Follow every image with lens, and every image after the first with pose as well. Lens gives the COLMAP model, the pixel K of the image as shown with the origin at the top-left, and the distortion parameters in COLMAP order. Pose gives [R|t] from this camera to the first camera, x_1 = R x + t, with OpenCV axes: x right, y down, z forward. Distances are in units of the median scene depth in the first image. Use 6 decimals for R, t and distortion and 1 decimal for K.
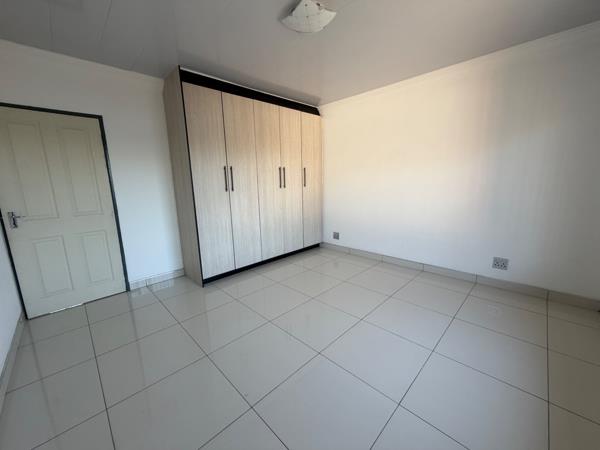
lens RADIAL K [[239.2, 0, 300.6], [0, 239.2, 222.5], [0, 0, 1]] dist [0.000419, 0.000068]
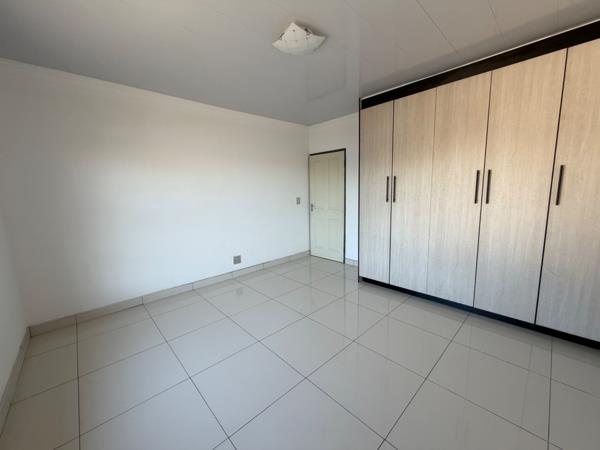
lens RADIAL K [[239.2, 0, 300.8], [0, 239.2, 225.6], [0, 0, 1]] dist [0.000419, 0.000068]
pose [[-0.023119, 0.168549, -0.985422, 0.659714], [-0.162445, 0.971953, 0.170056, -0.139714], [0.986447, 0.164009, 0.004910, 0.639385]]
